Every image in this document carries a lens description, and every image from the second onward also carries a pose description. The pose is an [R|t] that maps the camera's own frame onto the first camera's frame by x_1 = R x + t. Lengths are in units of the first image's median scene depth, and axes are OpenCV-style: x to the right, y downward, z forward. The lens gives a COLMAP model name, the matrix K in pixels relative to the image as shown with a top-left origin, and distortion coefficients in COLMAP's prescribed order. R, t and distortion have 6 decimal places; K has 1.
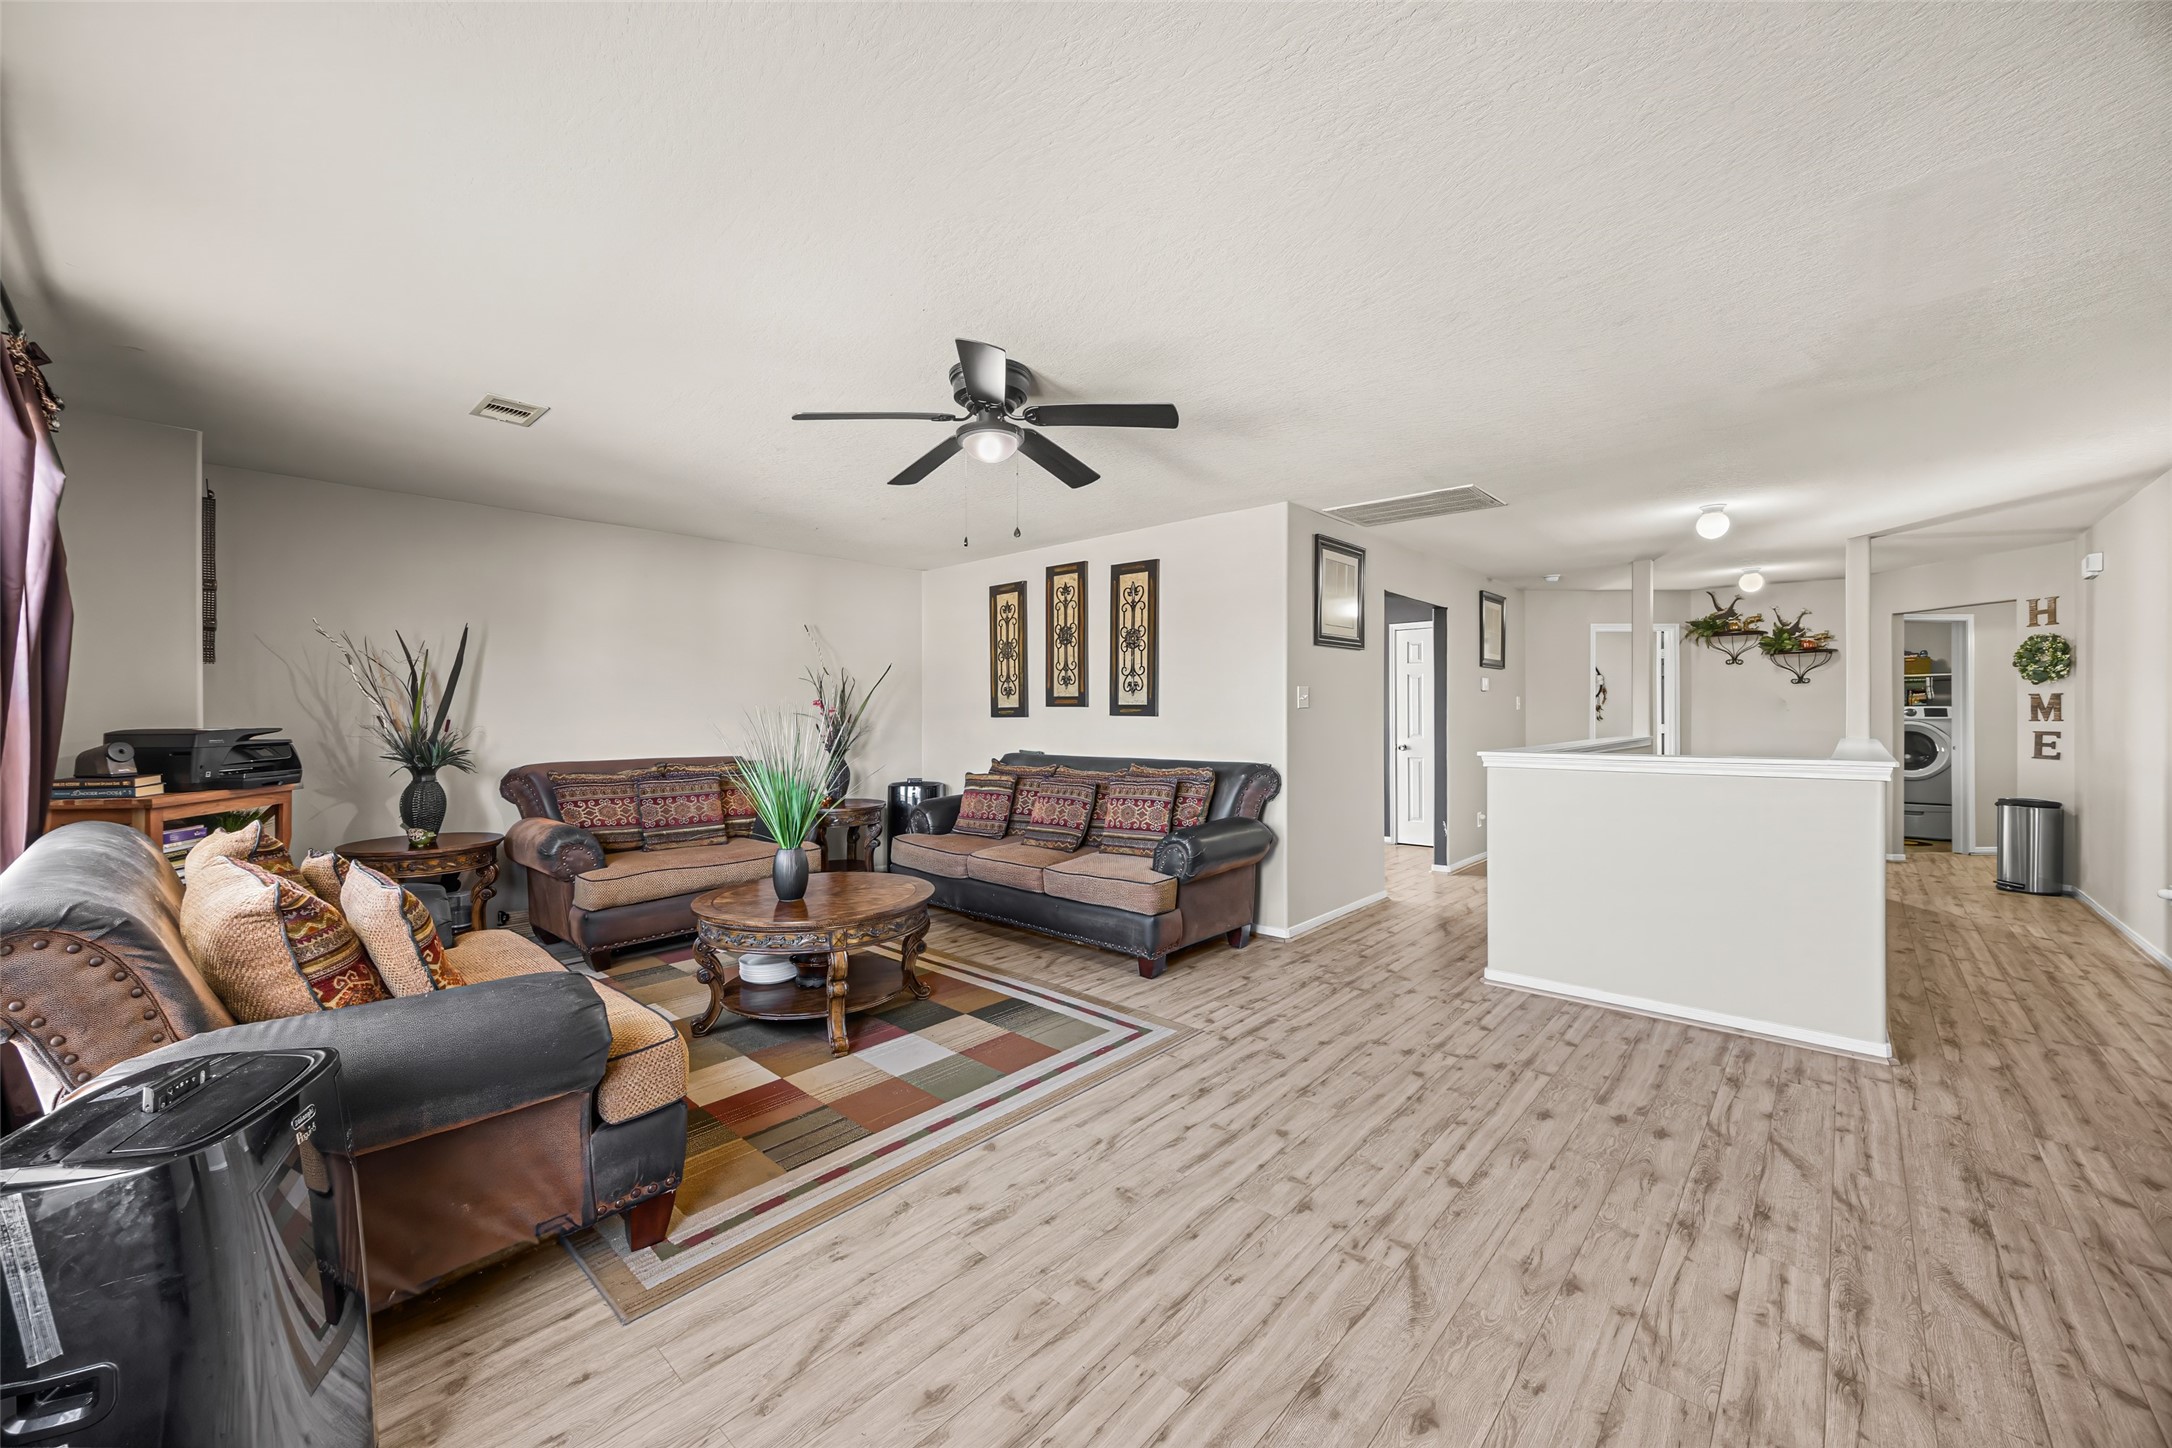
lens RADIAL K [[837.8, 0, 1082.9], [0, 837.8, 722.1], [0, 0, 1]] dist [-0.001255, 0.000496]
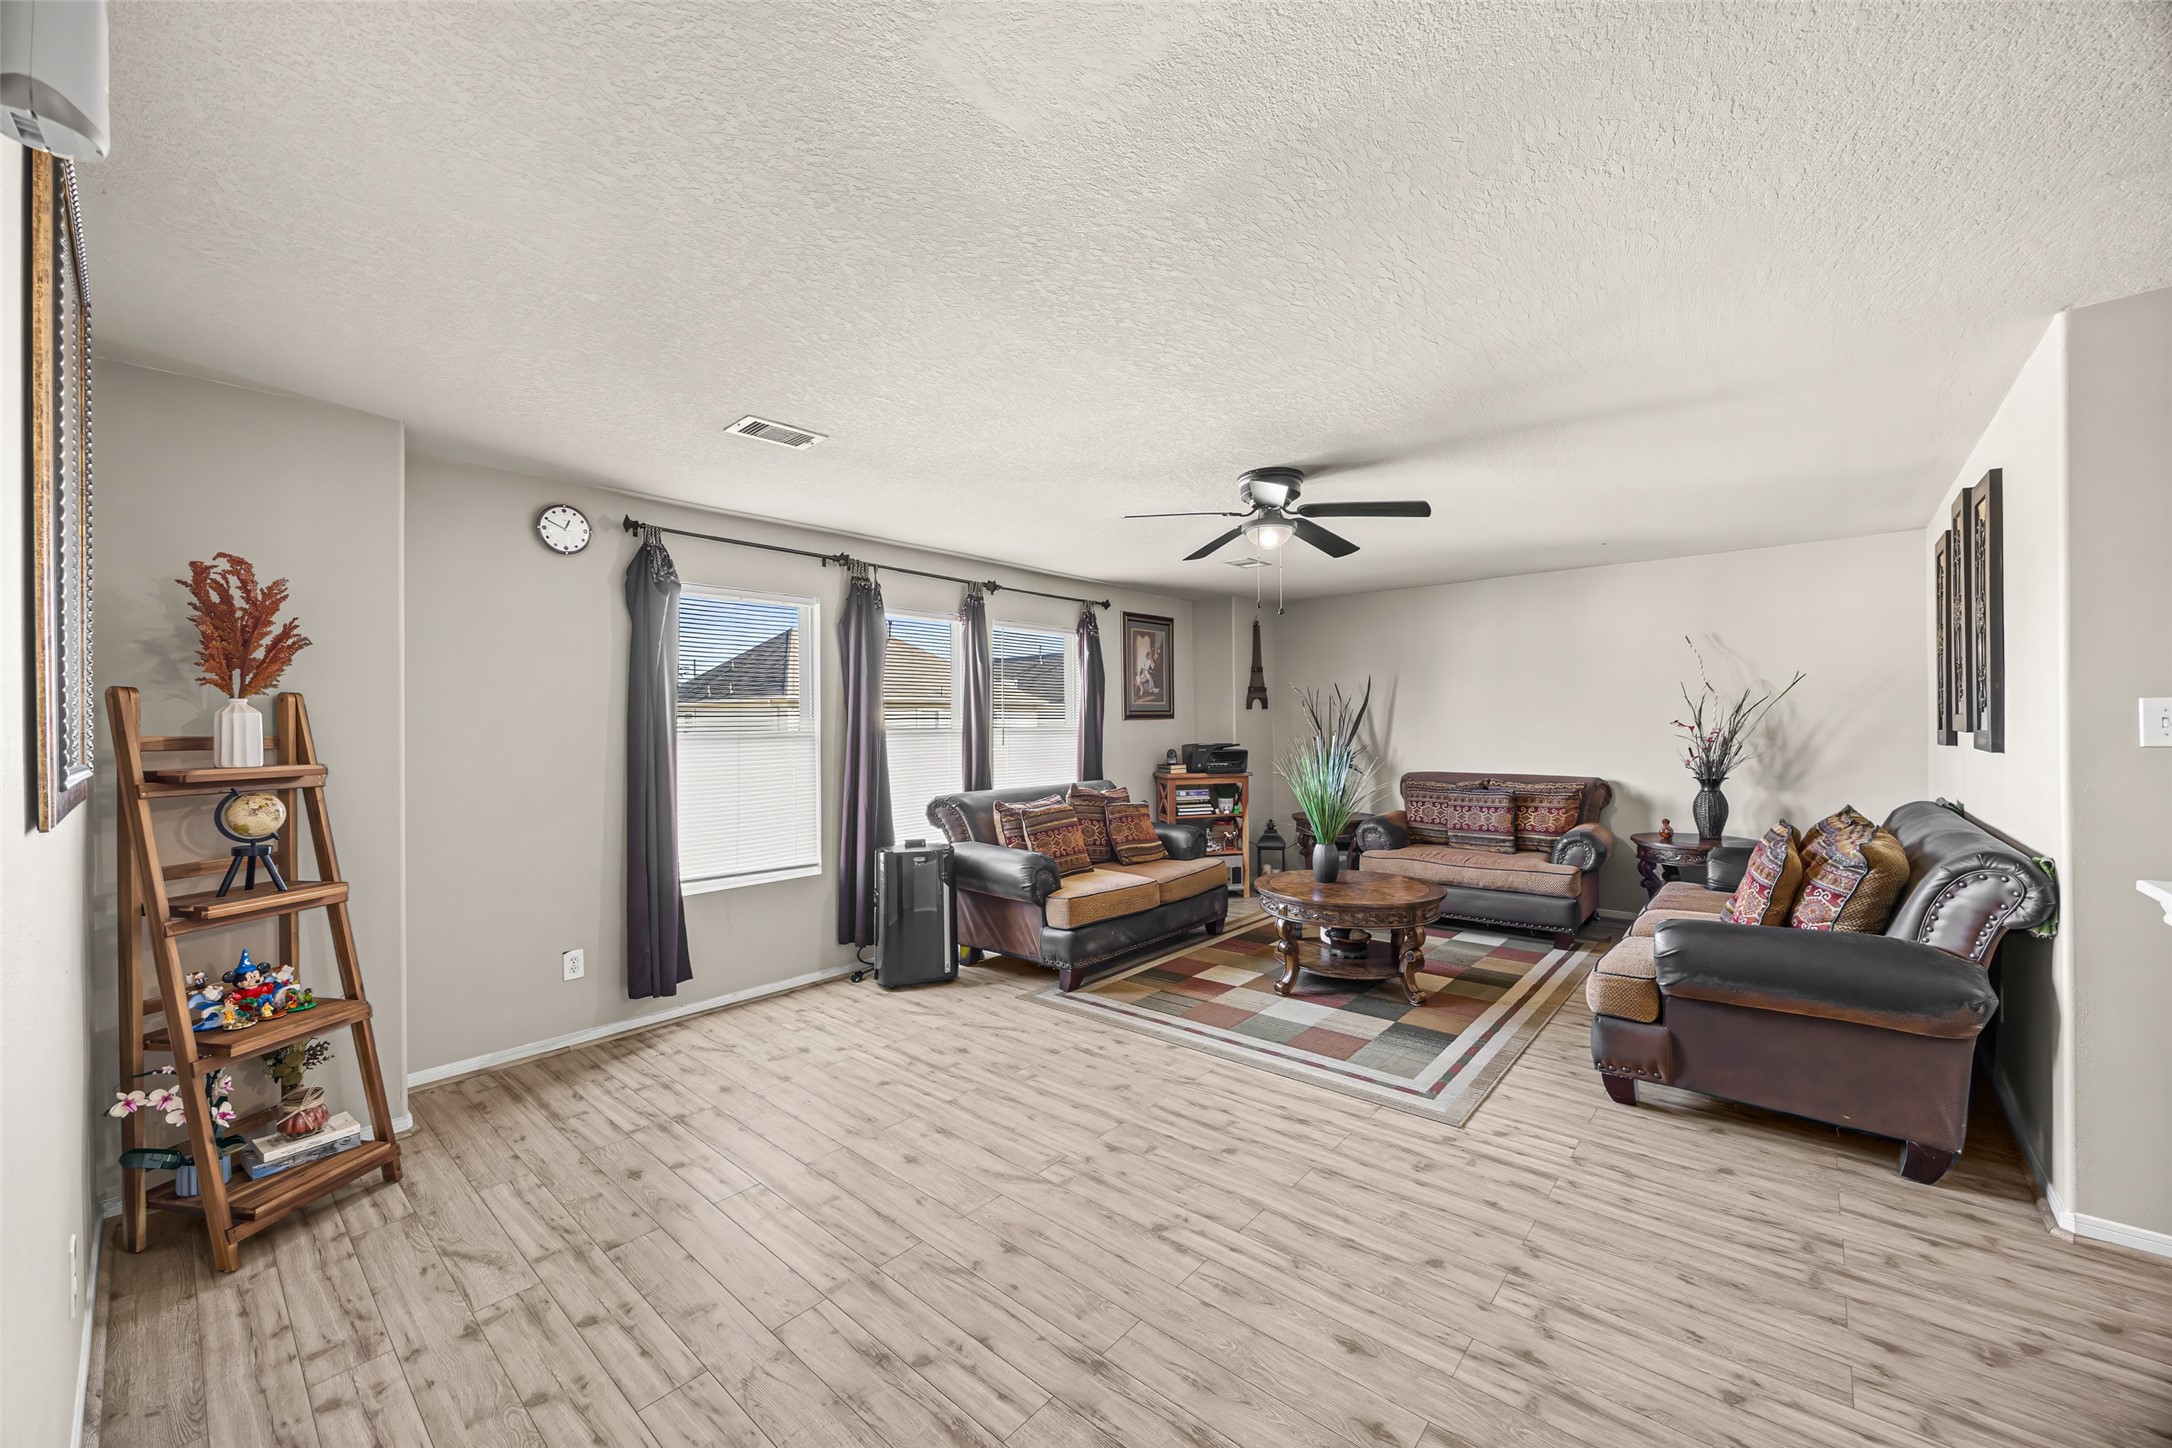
lens RADIAL K [[837.8, 0, 1081.2], [0, 837.8, 722.2], [0, 0, 1]] dist [-0.001255, 0.000496]
pose [[0.014833, -0.000444, -0.999890, 1.134755], [-0.000496, 1.000000, -0.000451, -0.048905], [0.999890, 0.000502, 0.014833, 0.690331]]
